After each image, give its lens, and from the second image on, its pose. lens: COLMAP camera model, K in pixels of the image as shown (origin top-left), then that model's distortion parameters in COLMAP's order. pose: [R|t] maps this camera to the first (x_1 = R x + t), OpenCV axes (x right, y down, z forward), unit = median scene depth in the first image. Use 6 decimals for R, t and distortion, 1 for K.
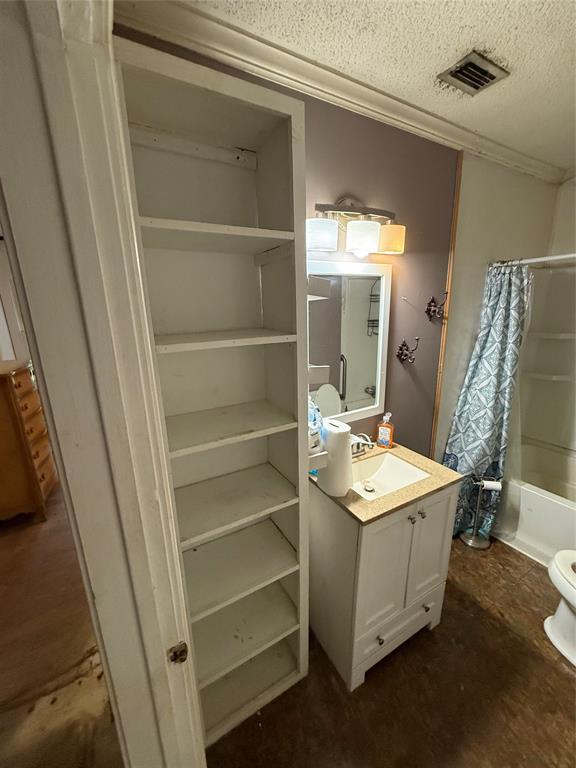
lens RADIAL K [[307.6, 0, 289.7], [0, 307.6, 383.2], [0, 0, 1]] dist [0.000280, 0.000867]
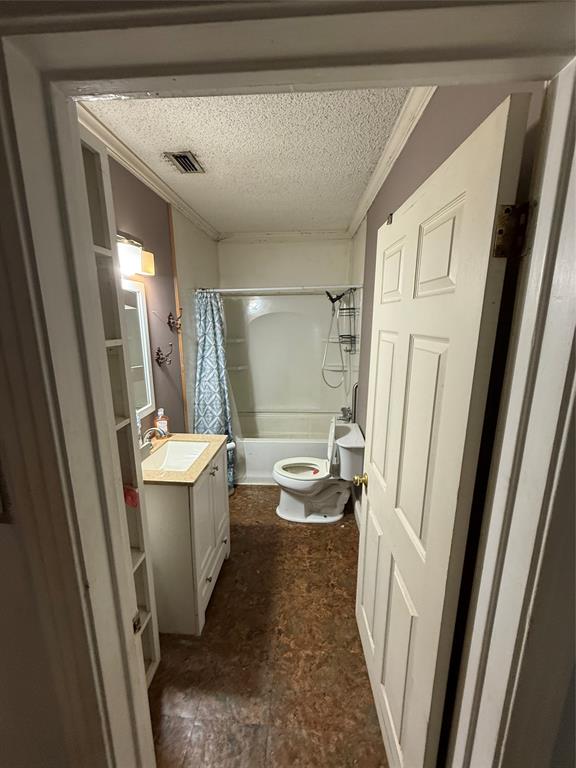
lens RADIAL K [[307.6, 0, 287.0], [0, 307.6, 384.5], [0, 0, 1]] dist [0.000280, 0.000867]
pose [[0.560267, -0.154434, 0.813788, -0.310043], [0.194487, 0.979527, 0.051989, 0.035067], [-0.805156, 0.129143, 0.578831, -0.066349]]
